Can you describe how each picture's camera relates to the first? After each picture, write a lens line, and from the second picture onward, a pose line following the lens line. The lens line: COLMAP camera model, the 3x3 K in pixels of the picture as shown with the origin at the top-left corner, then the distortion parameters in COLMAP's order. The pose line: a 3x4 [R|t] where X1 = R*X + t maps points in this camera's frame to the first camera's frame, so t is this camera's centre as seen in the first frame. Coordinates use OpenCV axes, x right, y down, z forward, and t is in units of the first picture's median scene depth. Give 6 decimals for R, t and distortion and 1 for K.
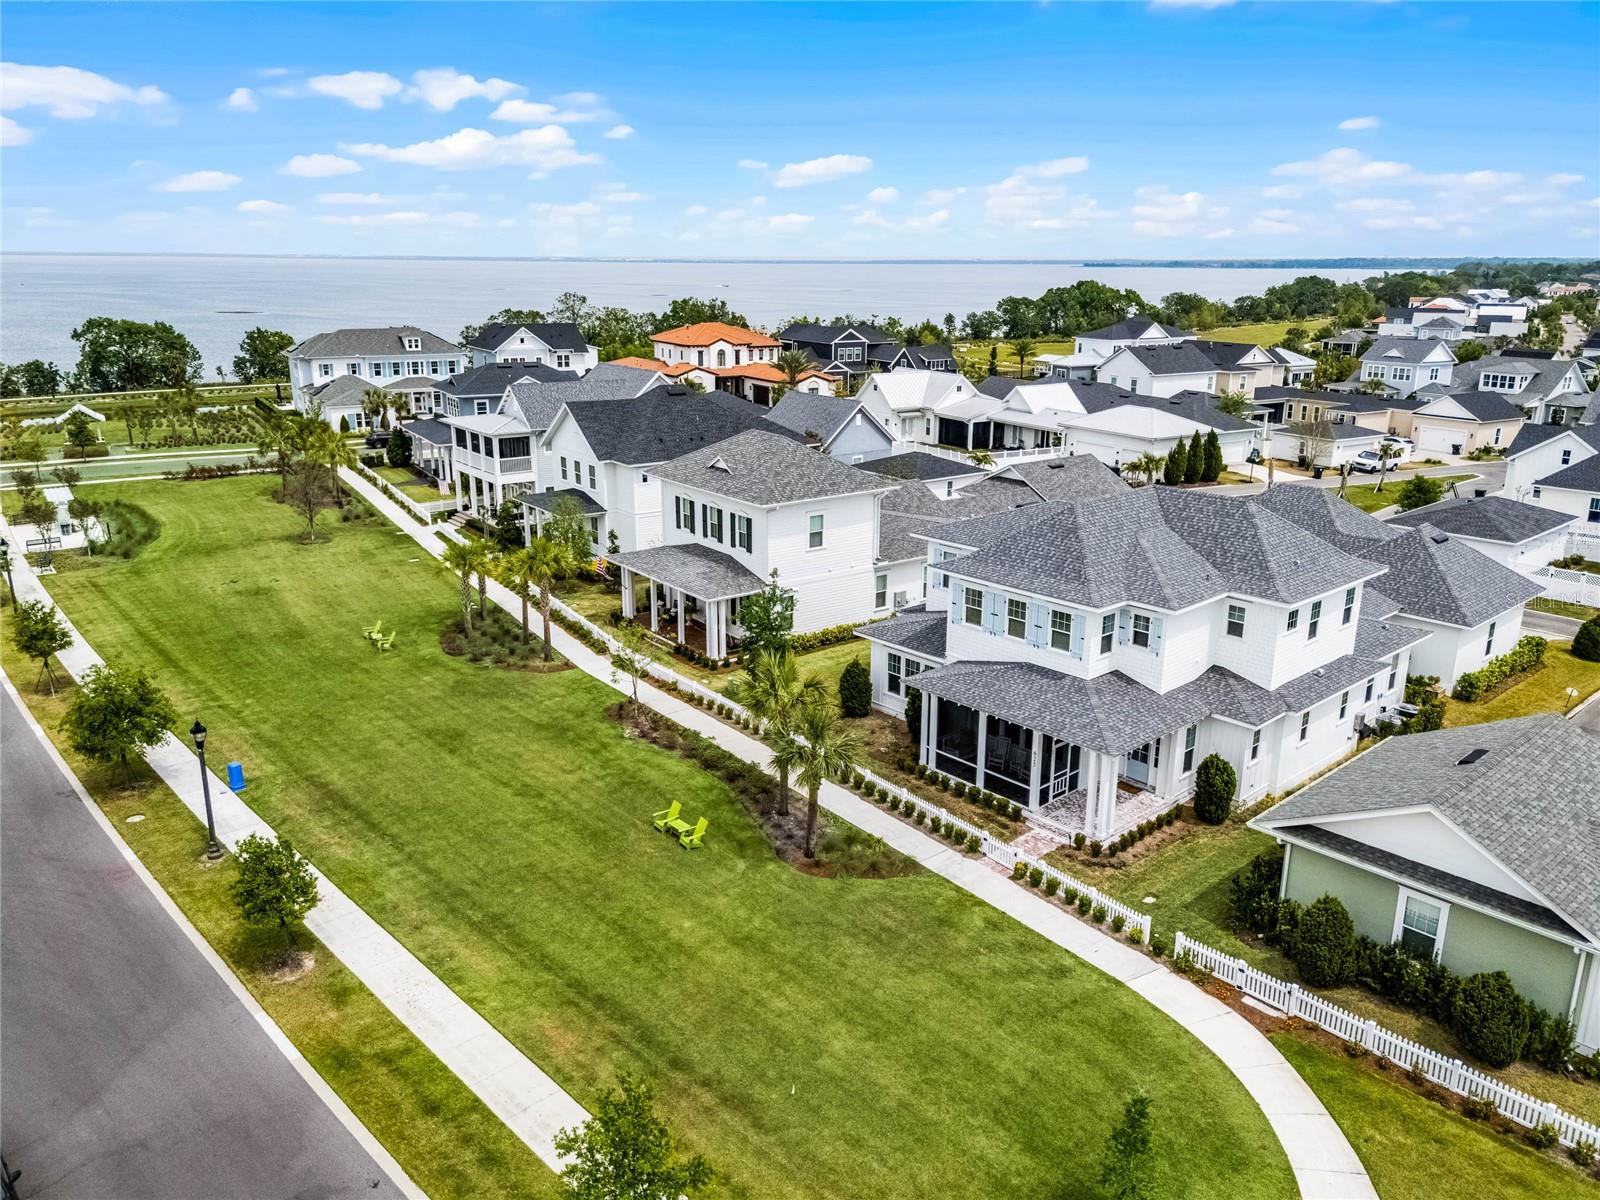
lens RADIAL K [[1160.5, 0, 797.8], [0, 1160.5, 599.9], [0, 0, 1]] dist [0.084781, -0.094769]
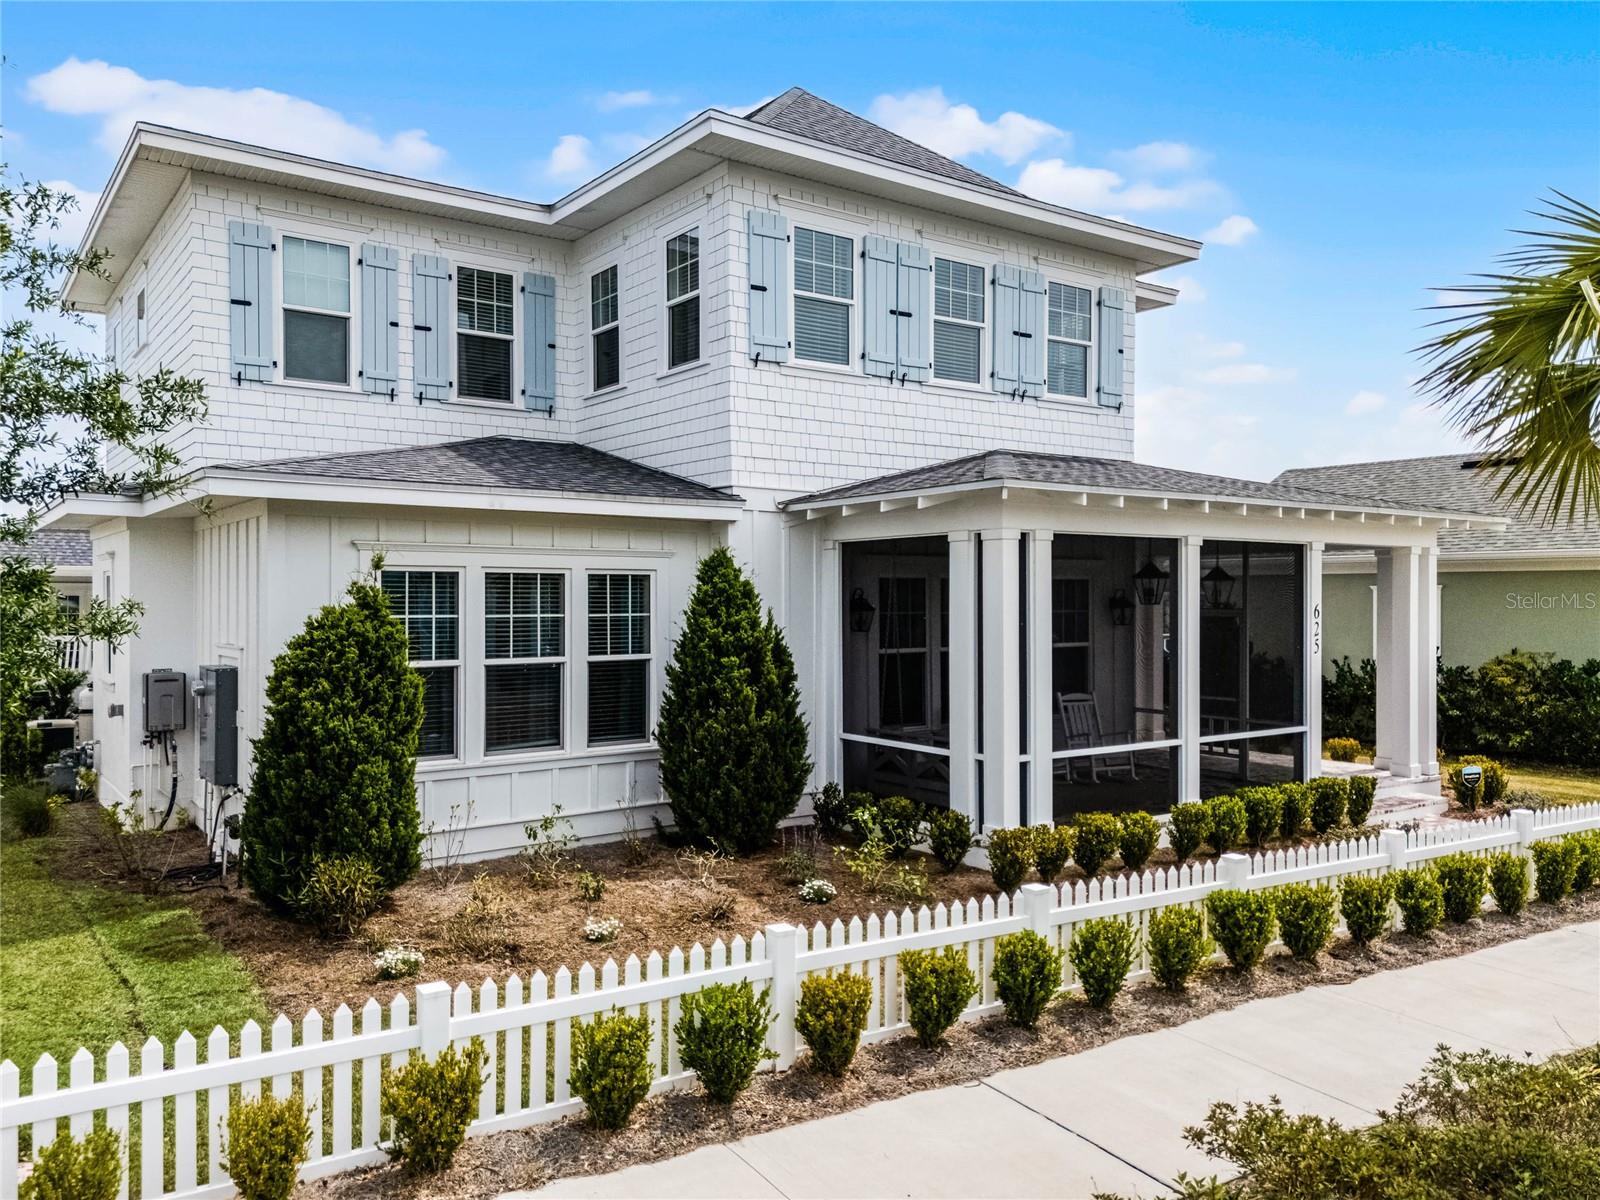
lens RADIAL K [[1194.2, 0, 800.0], [0, 1194.2, 600.0], [0, 0, 1]] dist [0.052531, -0.000671]
pose [[0.103858, 0.002037, 0.994590, -0.157457], [0.278176, 0.960029, -0.031014, 0.092752], [-0.954899, 0.279892, 0.099140, 1.062482]]
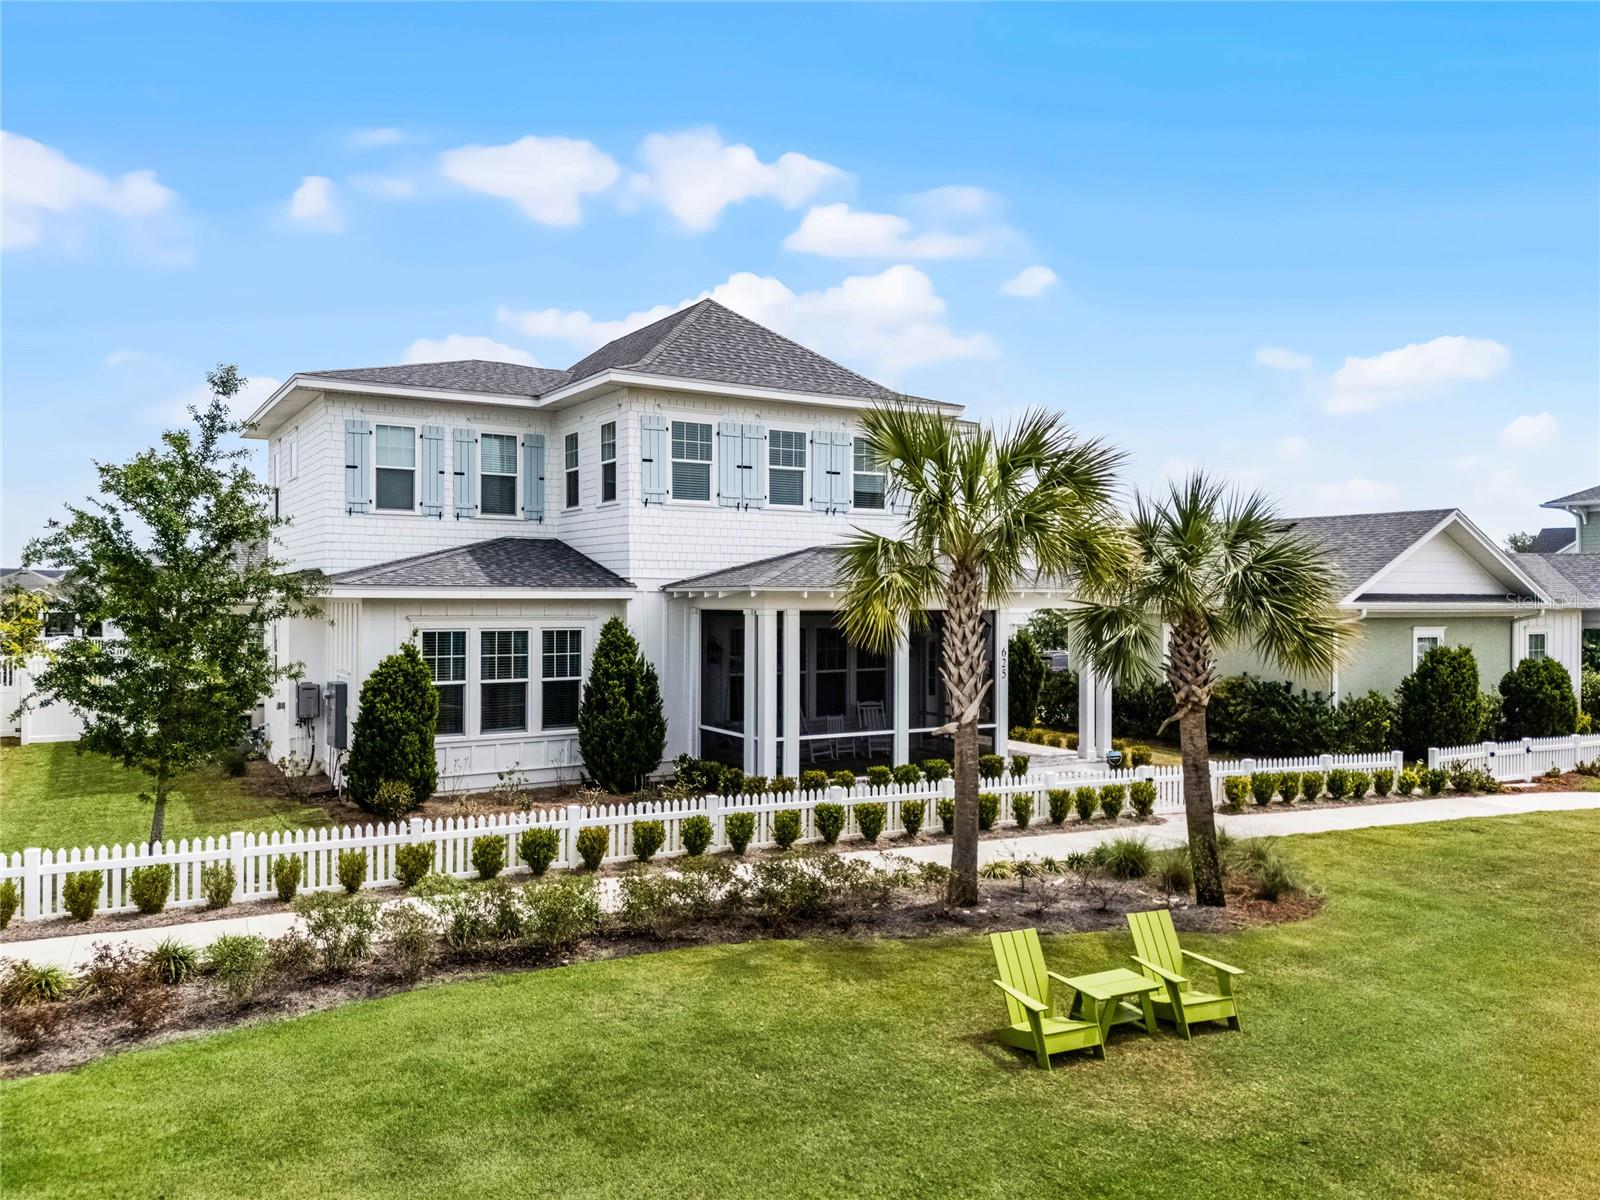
lens RADIAL K [[1166.0, 0, 800.8], [0, 1166.0, 605.1], [0, 0, 1]] dist [0.069612, -0.067572]
pose [[0.180270, -0.002168, 0.983615, -0.338408], [0.269821, 0.961746, -0.047332, 0.105626], [-0.945885, 0.273933, 0.173959, 0.947544]]
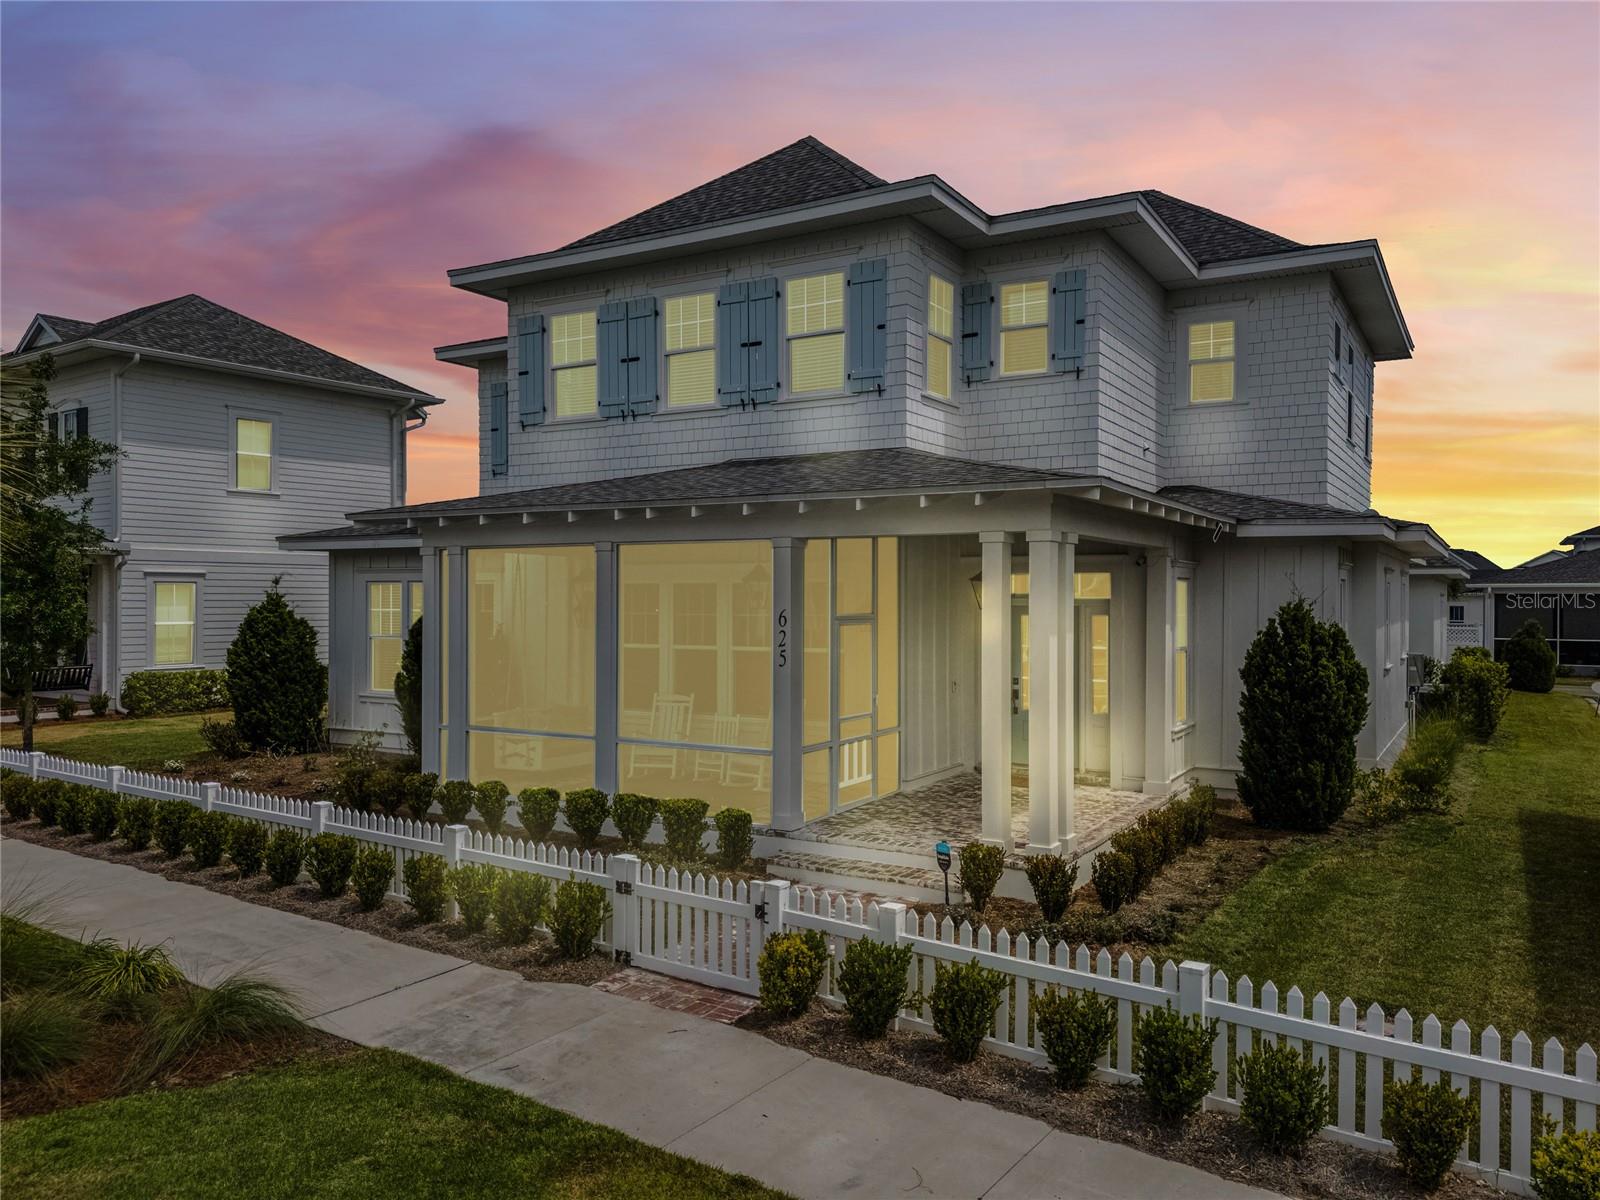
lens RADIAL K [[1166.0, 0, 800.8], [0, 1166.0, 605.1], [0, 0, 1]] dist [0.069612, -0.067572]
pose [[0.952893, -0.002131, 0.303298, 0.113122], [0.084435, 0.962310, -0.258514, 0.196641], [-0.291316, 0.271945, 0.917159, 0.695798]]
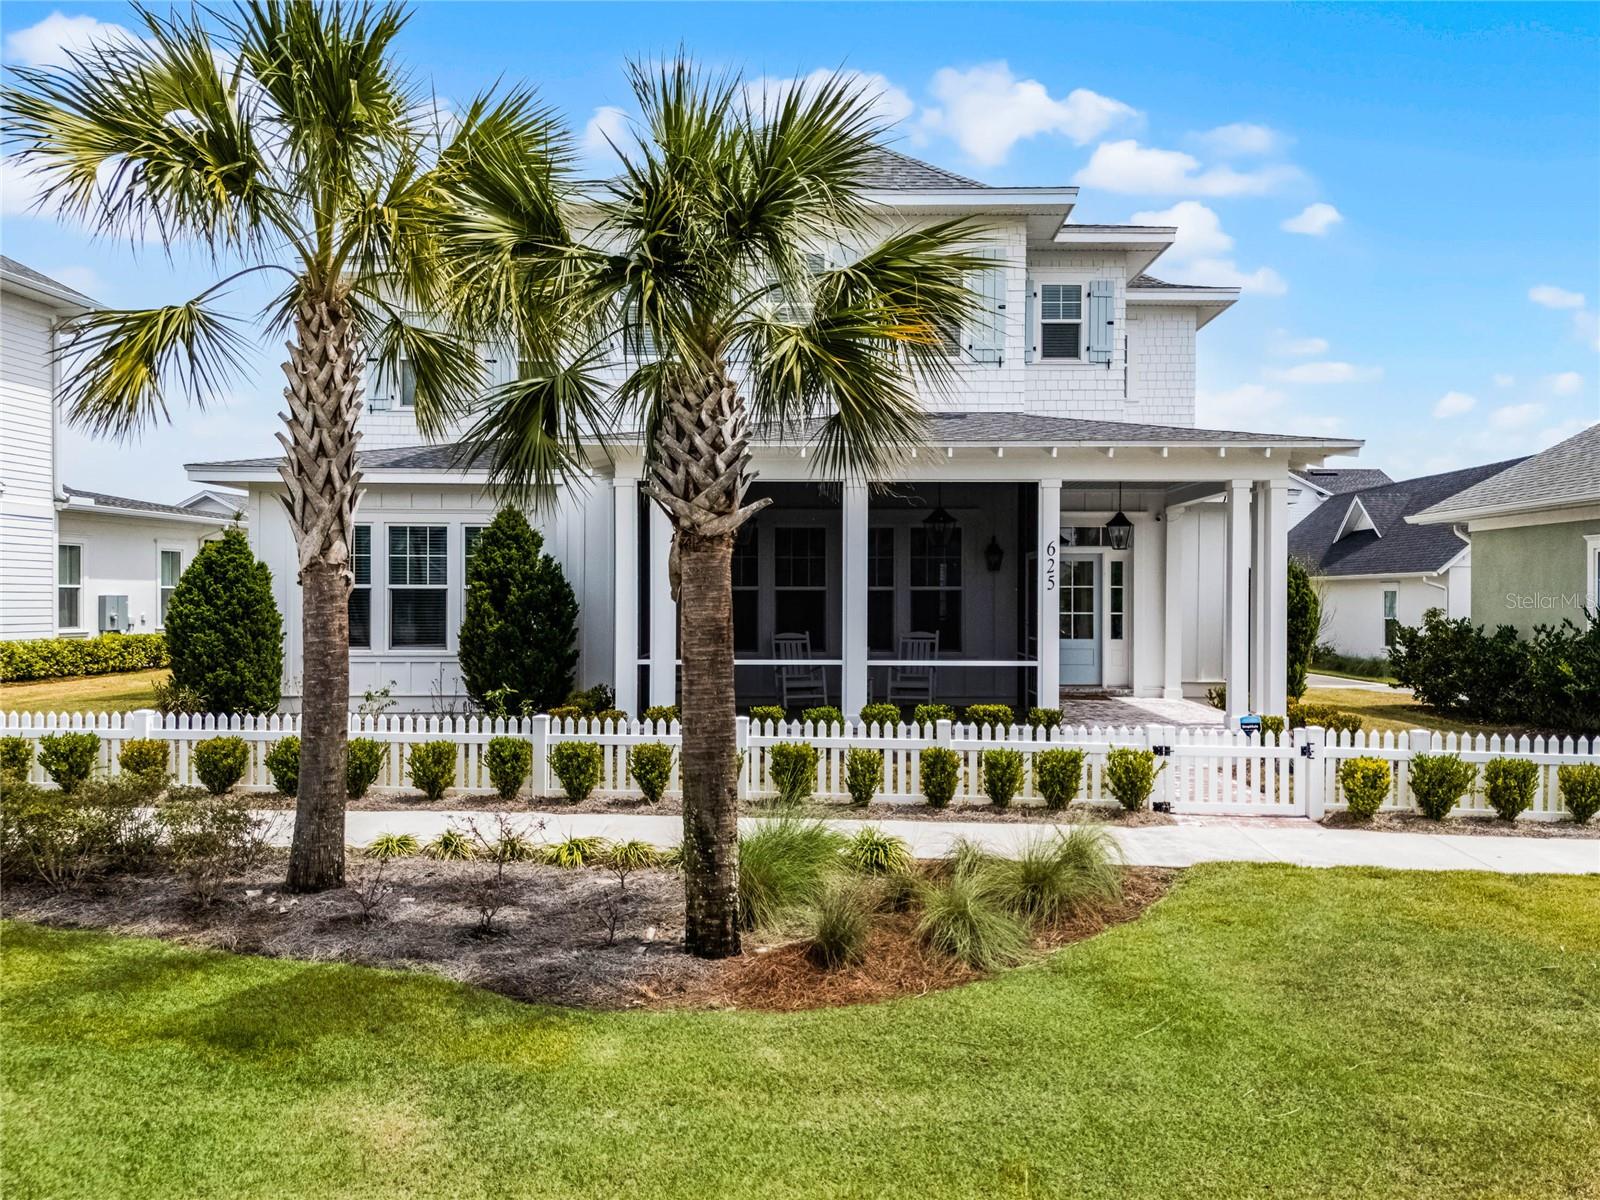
lens RADIAL K [[1196.0, 0, 842.7], [0, 1196.0, 609.4], [0, 0, 1]] dist [0.075598, -0.119648]
pose [[0.655981, -0.008913, 0.754725, -0.103196], [0.208875, 0.963022, -0.170174, 0.188649], [-0.725300, 0.269274, 0.633586, 0.788613]]
